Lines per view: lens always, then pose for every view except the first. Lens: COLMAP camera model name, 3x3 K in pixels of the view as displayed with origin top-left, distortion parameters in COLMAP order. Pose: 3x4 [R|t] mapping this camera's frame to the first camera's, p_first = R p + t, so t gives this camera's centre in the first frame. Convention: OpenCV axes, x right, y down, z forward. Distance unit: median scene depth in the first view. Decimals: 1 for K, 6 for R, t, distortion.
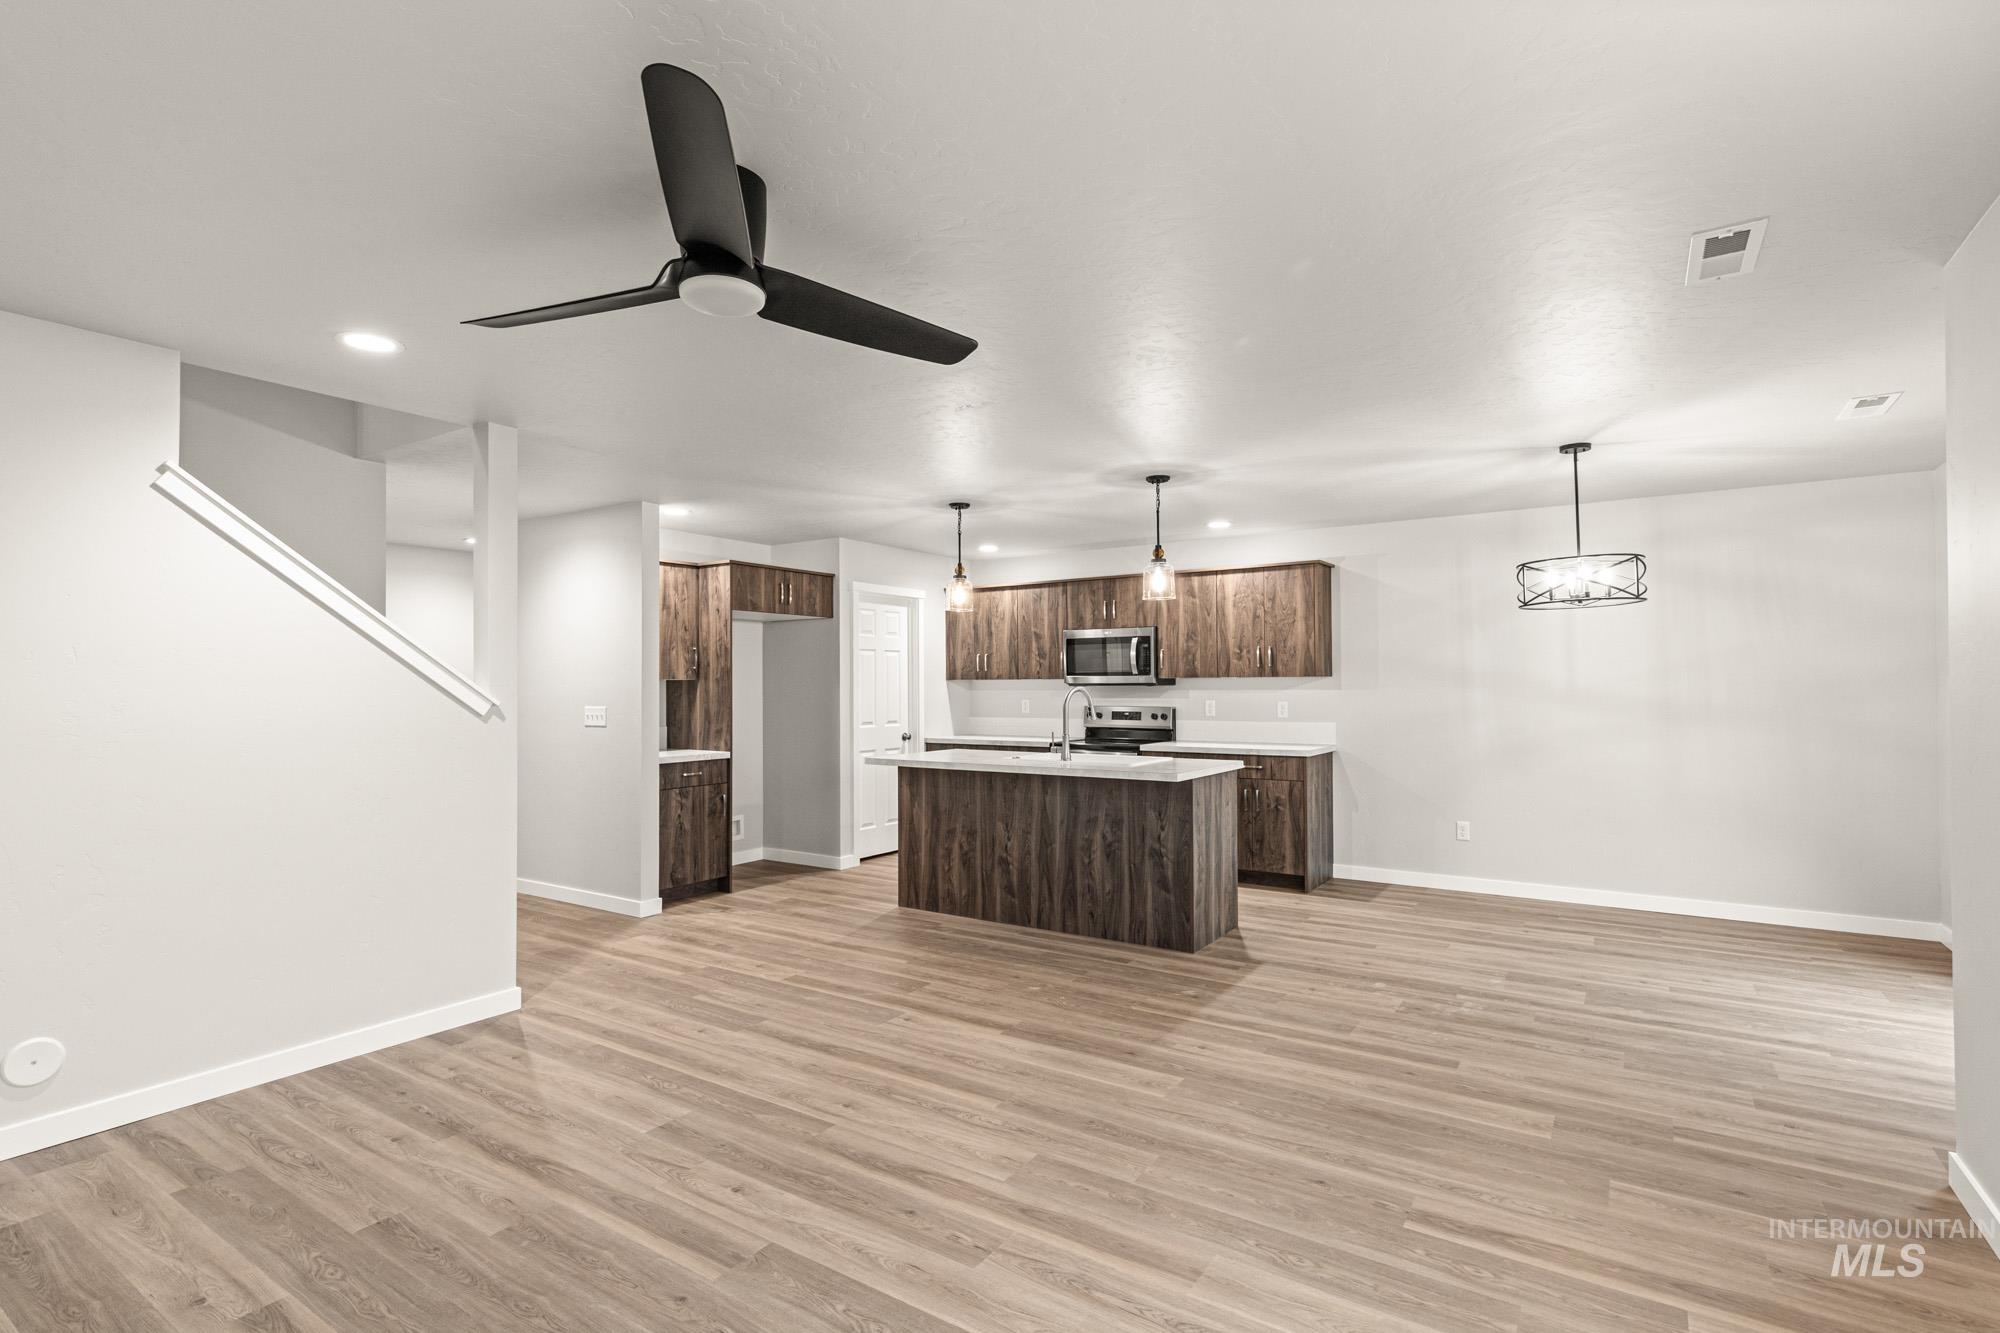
lens RADIAL K [[962.3, 0, 991.0], [0, 962.3, 676.9], [0, 0, 1]] dist [0.006497, -0.000249]
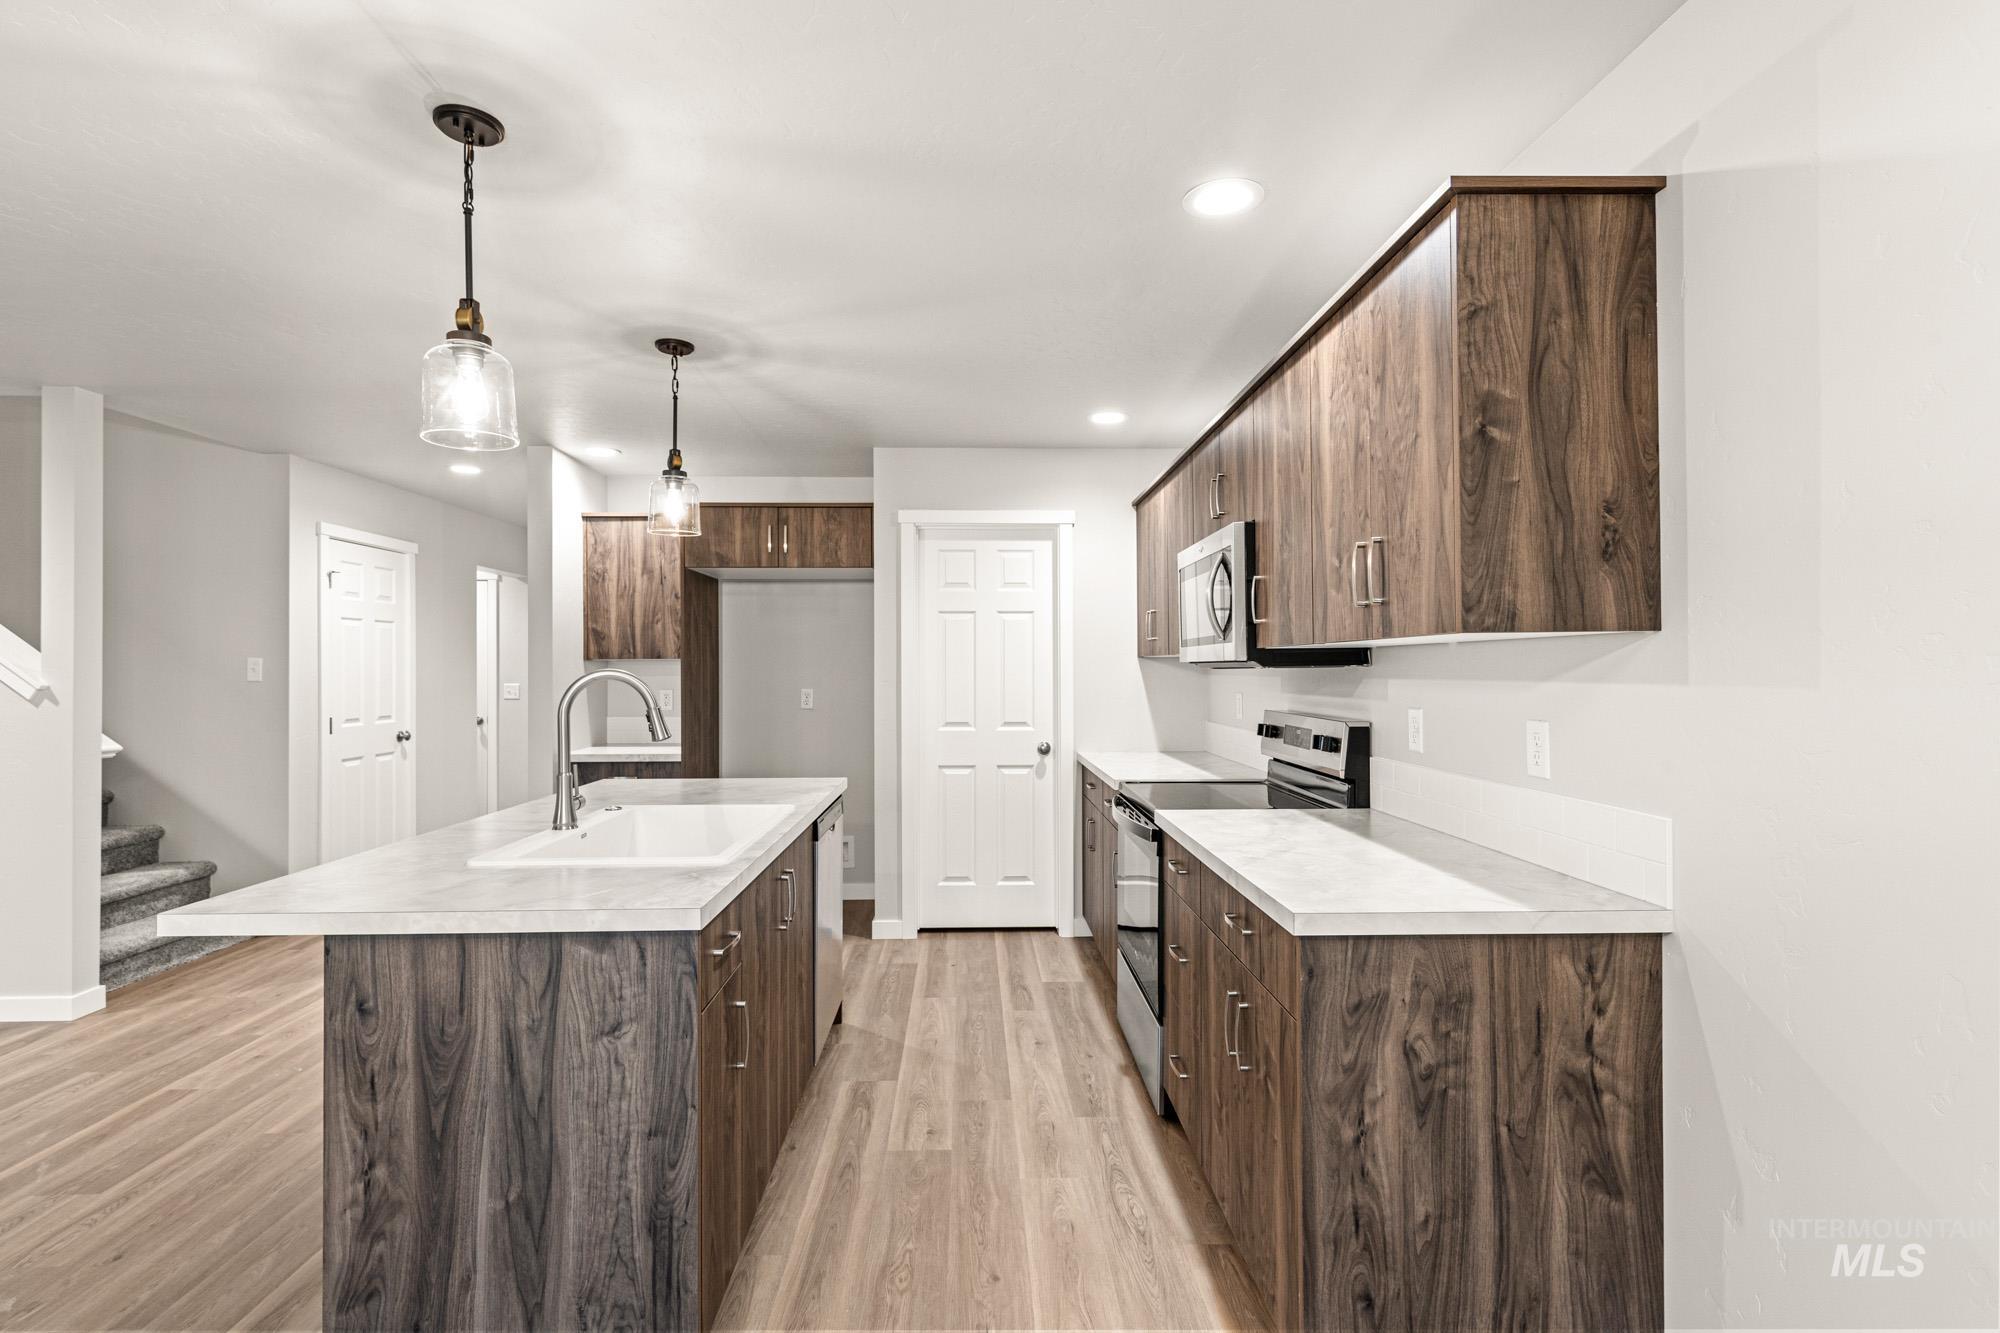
lens RADIAL K [[940.4, 0, 1000.0], [0, 940.4, 666.5], [0, 0, 1]] dist [0.000983, 0.000007]
pose [[0.584760, 0.000058, -0.811206, 0.455786], [0.007680, 0.999955, 0.005608, 0.006161], [0.811170, -0.009509, 0.584734, 0.725629]]
